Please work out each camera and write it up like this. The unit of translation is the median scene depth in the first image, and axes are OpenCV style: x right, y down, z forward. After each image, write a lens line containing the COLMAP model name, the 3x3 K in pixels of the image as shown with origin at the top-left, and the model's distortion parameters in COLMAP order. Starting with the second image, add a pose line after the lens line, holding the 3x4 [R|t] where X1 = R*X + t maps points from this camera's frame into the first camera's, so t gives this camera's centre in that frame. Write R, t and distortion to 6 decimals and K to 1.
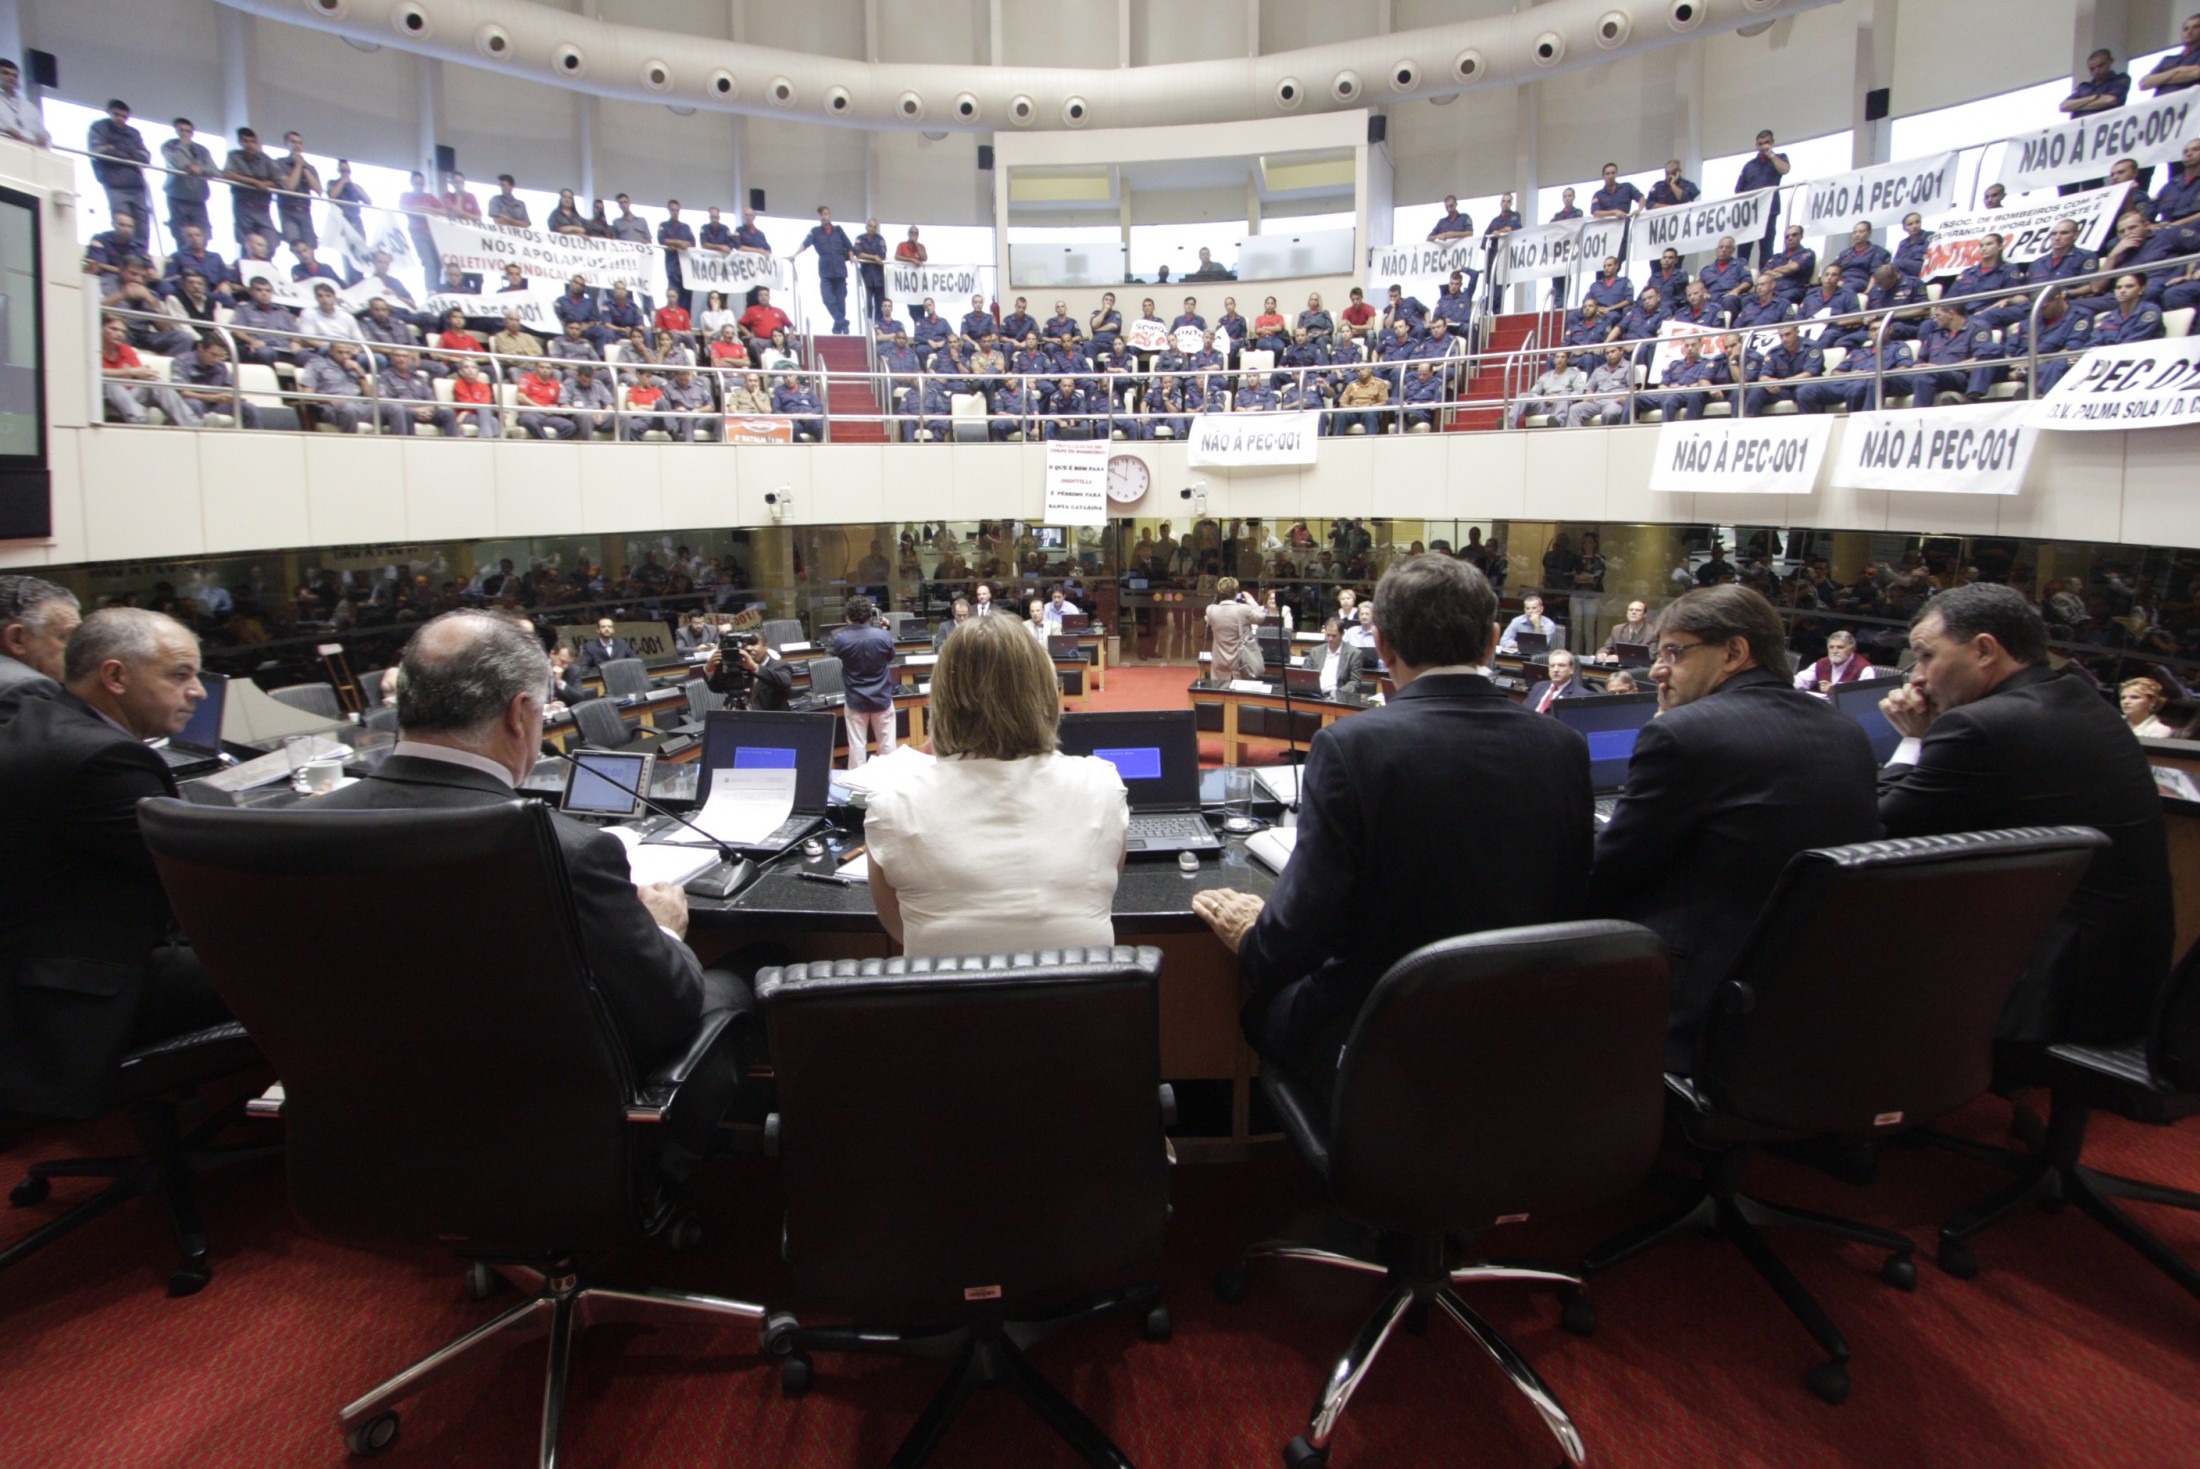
lens RADIAL K [[1051.2, 0, 1082.2], [0, 1051.2, 735.9], [0, 0, 1]] dist [-0.021859, 0.001387]
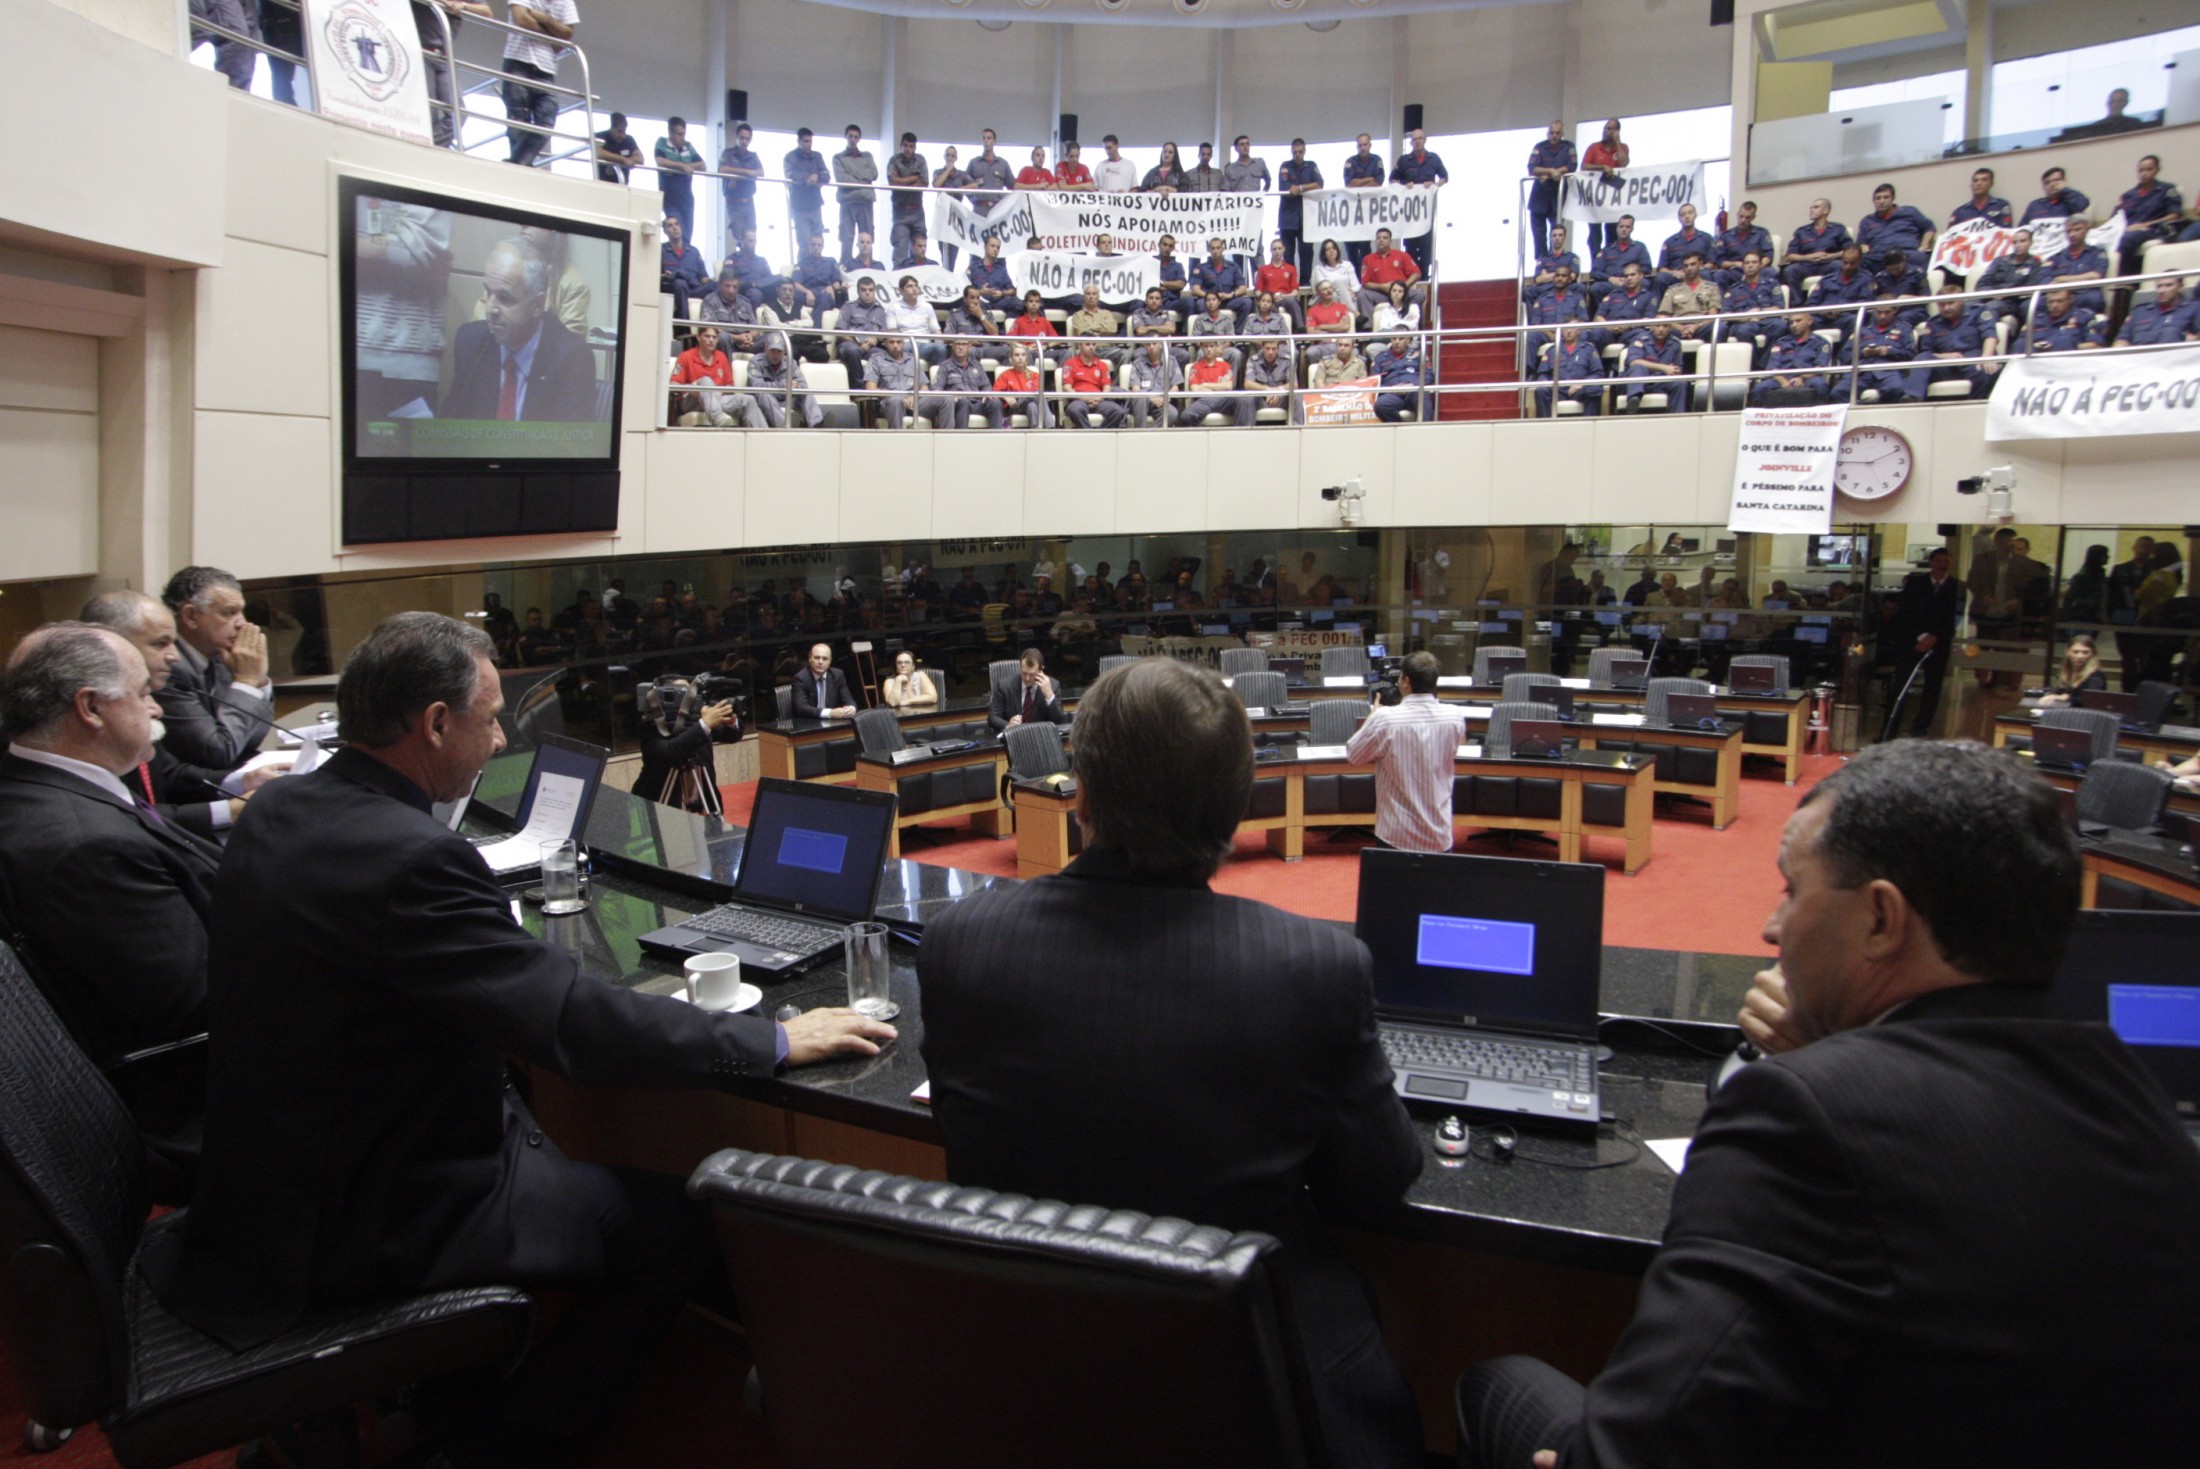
lens RADIAL K [[1368.7, 0, 1068.4], [0, 1368.7, 726.9], [0, 0, 1]] dist [-0.008389, 0.007075]
pose [[0.811612, 0.095698, -0.576306, 0.145085], [-0.123206, 0.992343, -0.008727, -0.015828], [0.571058, 0.078087, 0.817188, 0.045221]]
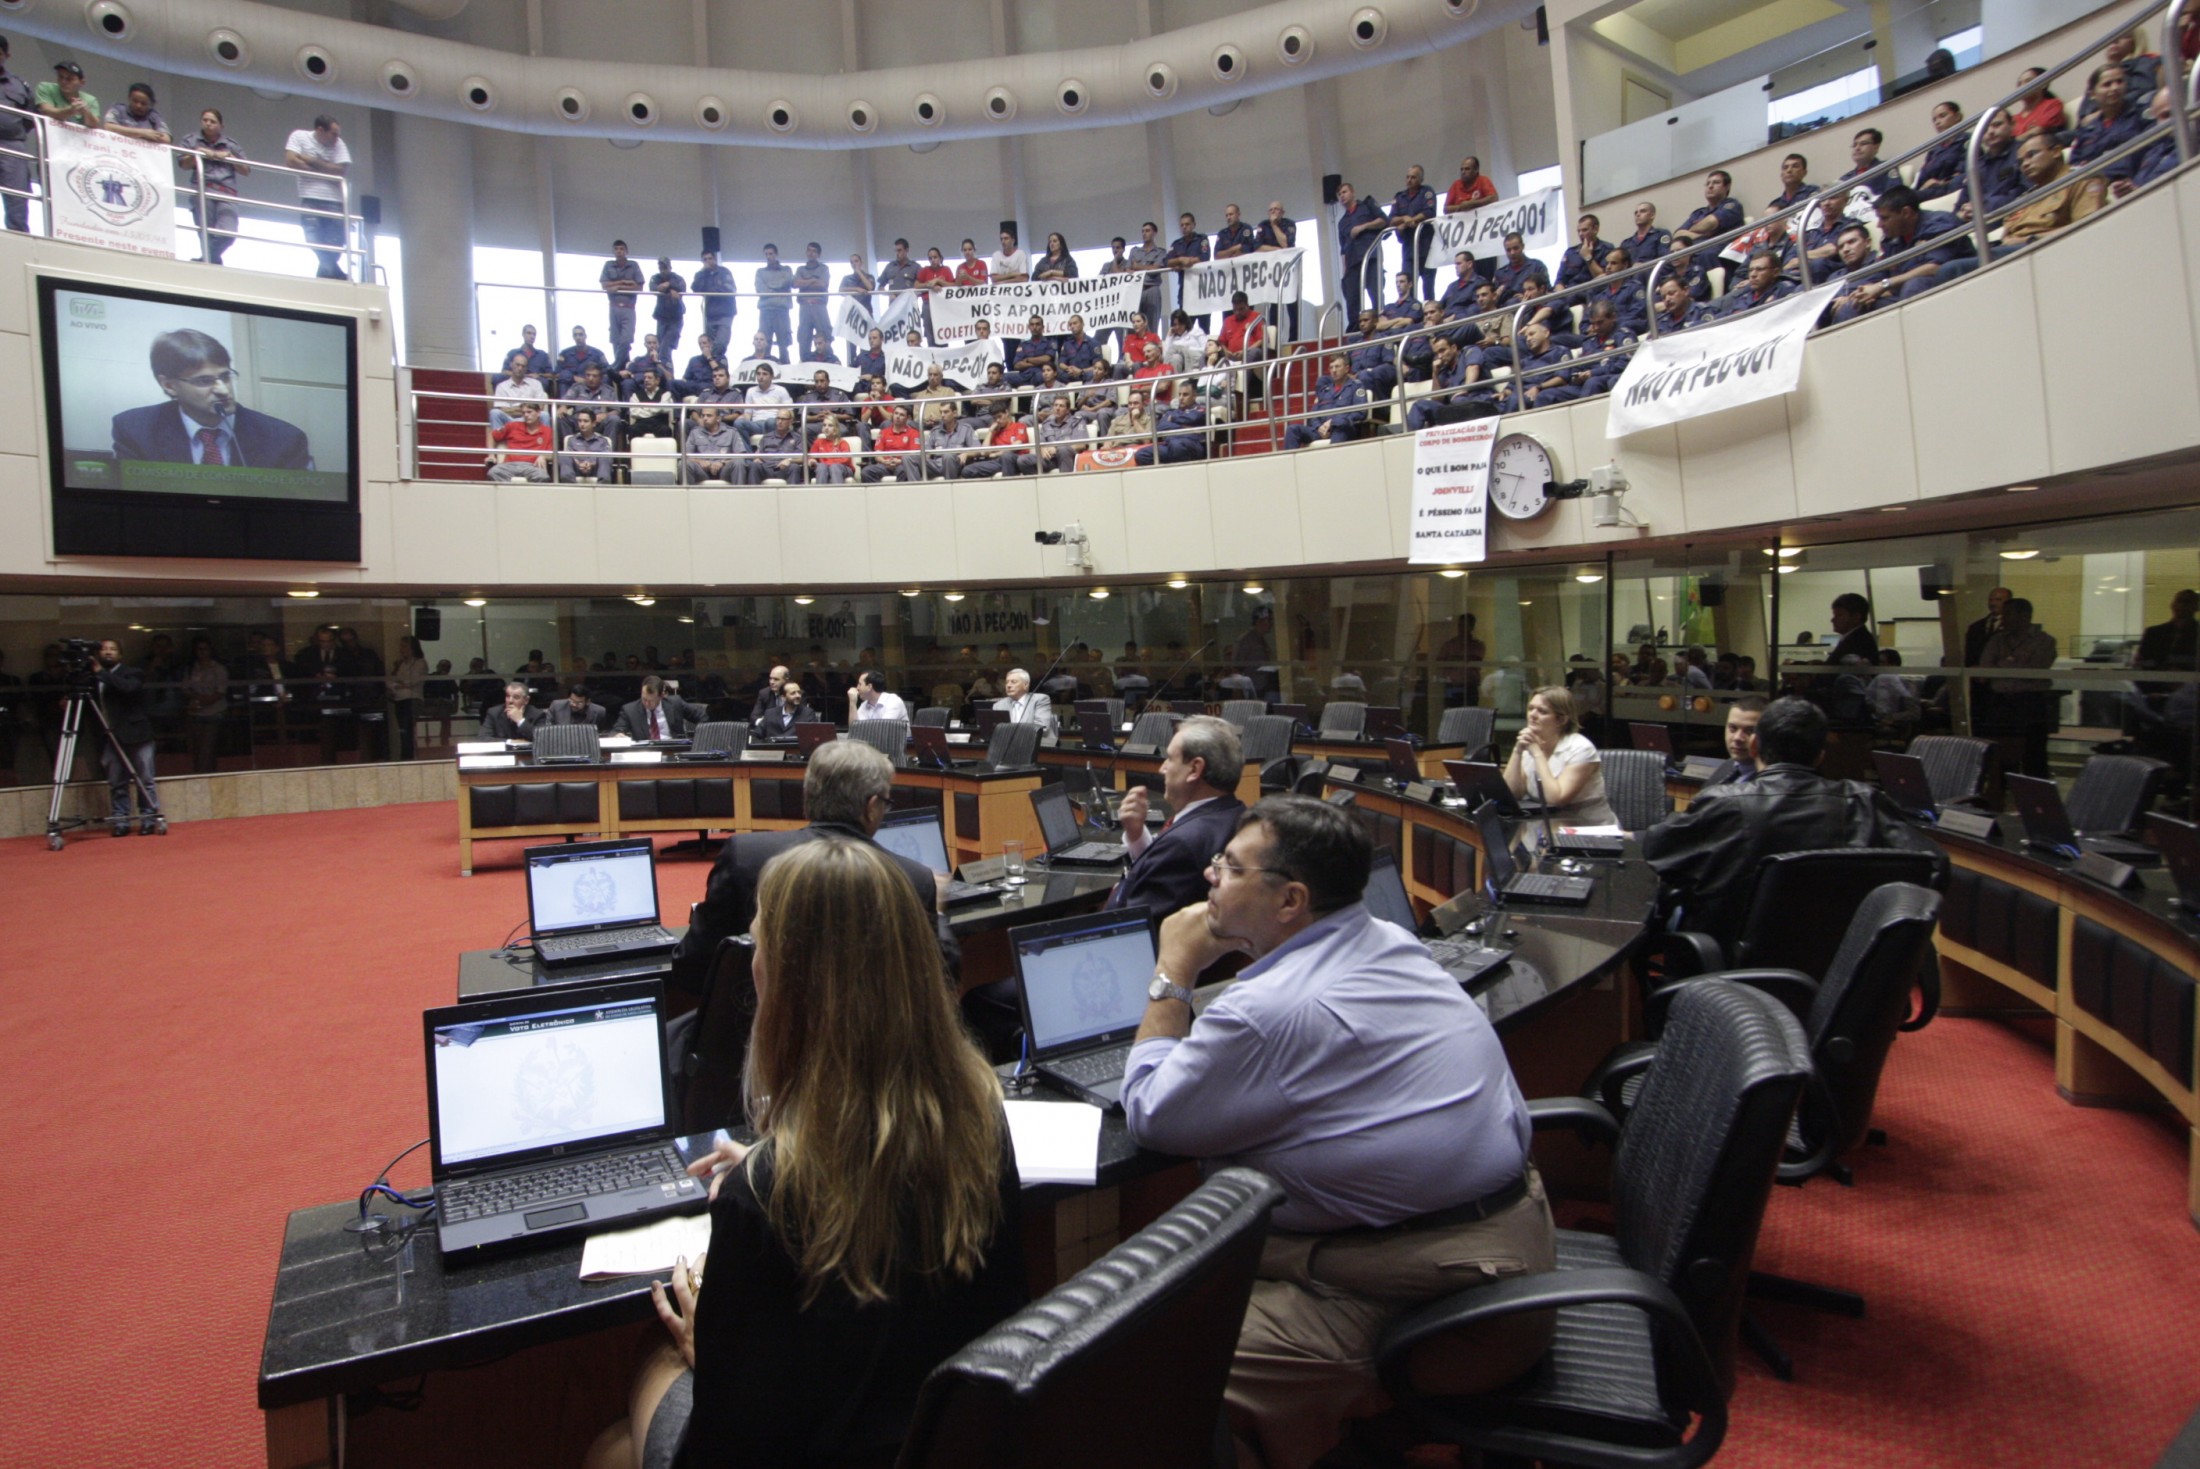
lens RADIAL K [[1284.5, 0, 1084.0], [0, 1284.5, 735.5], [0, 0, 1]] dist [-0.008091, 0.001416]
pose [[0.556761, 0.063880, -0.828213, 0.502354], [-0.184298, 0.981689, -0.048176, -0.034056], [0.809970, 0.179461, 0.558339, 0.465826]]
